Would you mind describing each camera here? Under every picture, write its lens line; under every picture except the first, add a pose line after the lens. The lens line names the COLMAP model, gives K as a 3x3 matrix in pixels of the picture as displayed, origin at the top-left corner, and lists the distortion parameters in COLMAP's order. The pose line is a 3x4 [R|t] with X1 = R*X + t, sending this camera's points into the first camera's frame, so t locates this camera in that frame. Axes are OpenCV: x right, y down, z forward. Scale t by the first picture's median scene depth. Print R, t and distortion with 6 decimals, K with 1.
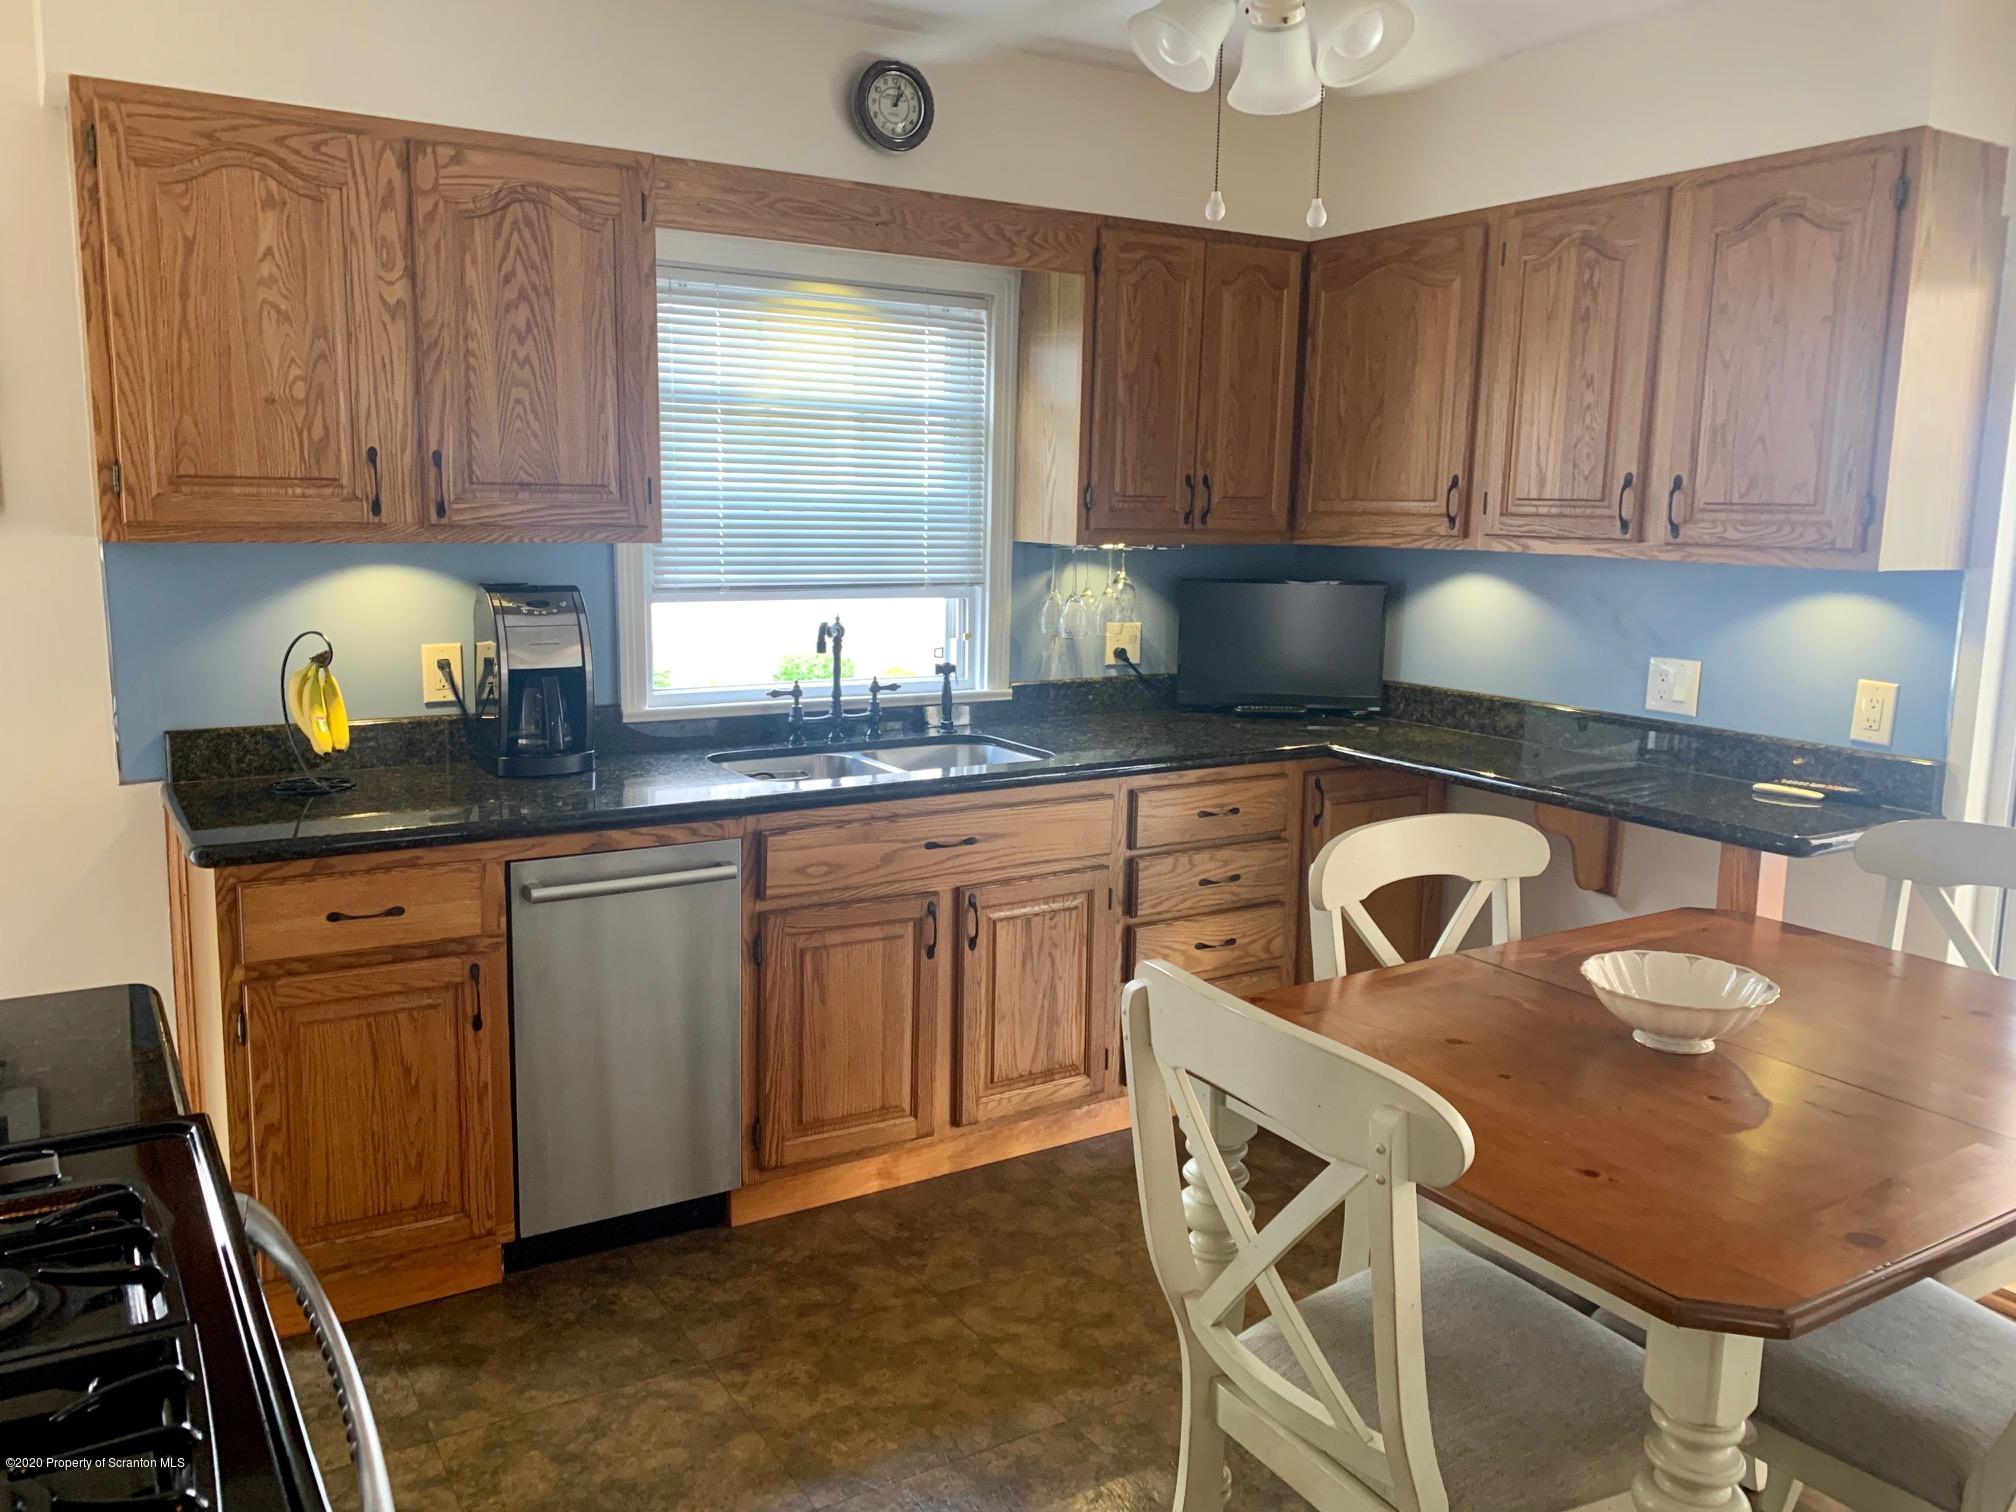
lens RADIAL K [[1547.6, 0, 993.6], [0, 1547.6, 736.1], [0, 0, 1]] dist [0.050820, -0.076791]
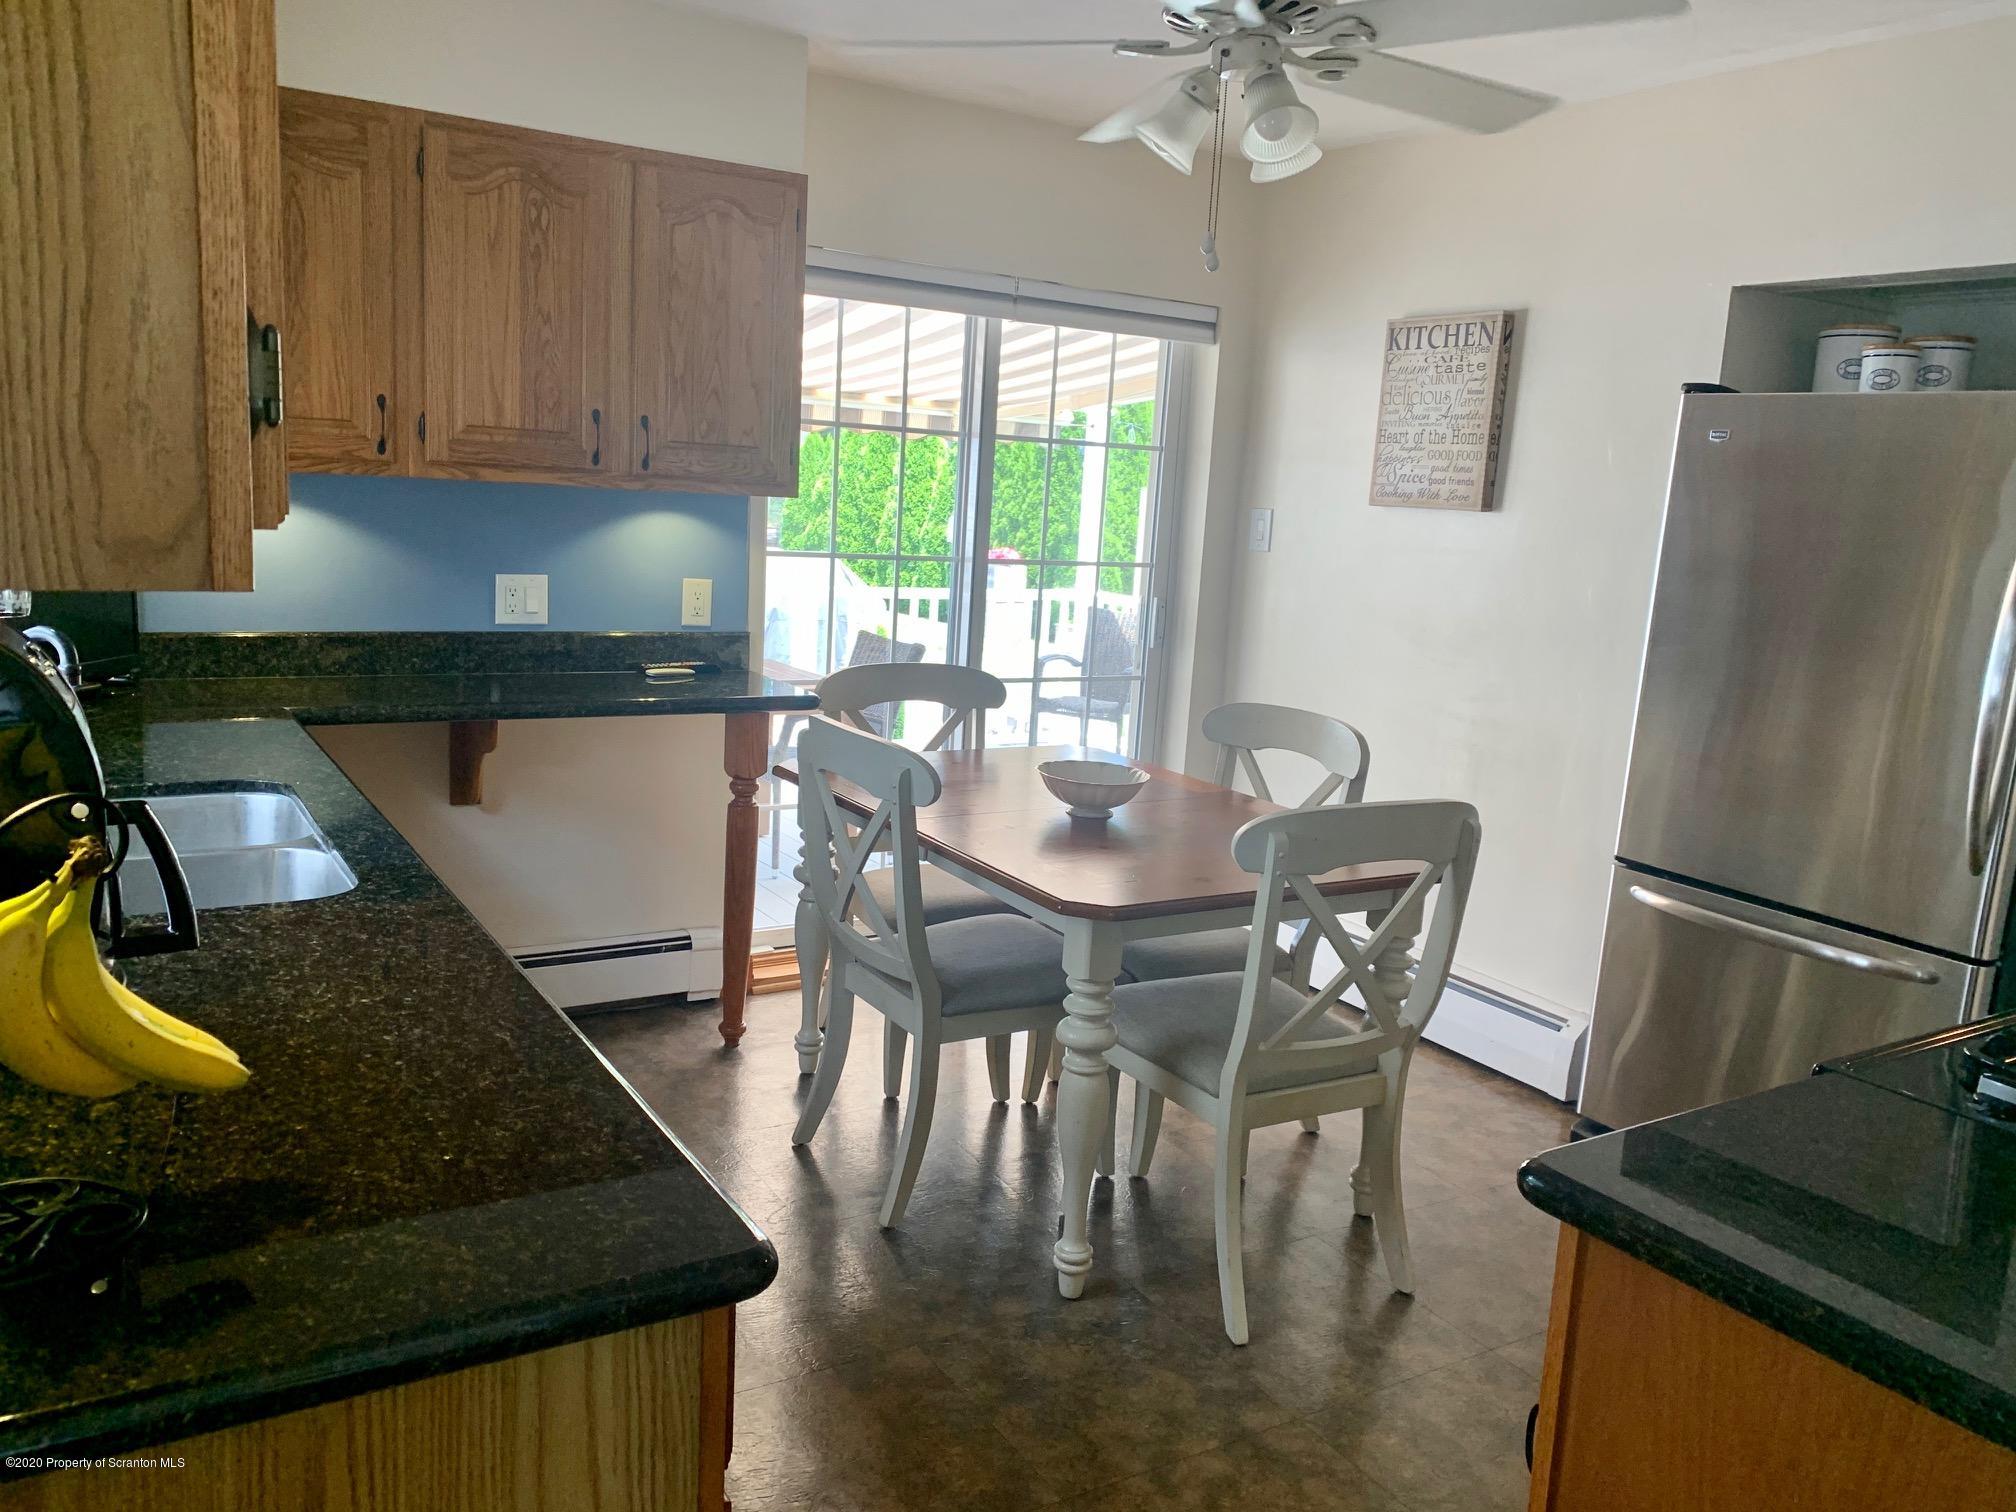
lens RADIAL K [[1547.6, 0, 1006.9], [0, 1547.6, 750.5], [0, 0, 1]] dist [0.050820, -0.076791]
pose [[0.010107, -0.193737, 0.981001, -0.708064], [0.094208, 0.976872, 0.191951, -0.114904], [-0.995501, 0.090478, 0.028125, 0.687901]]
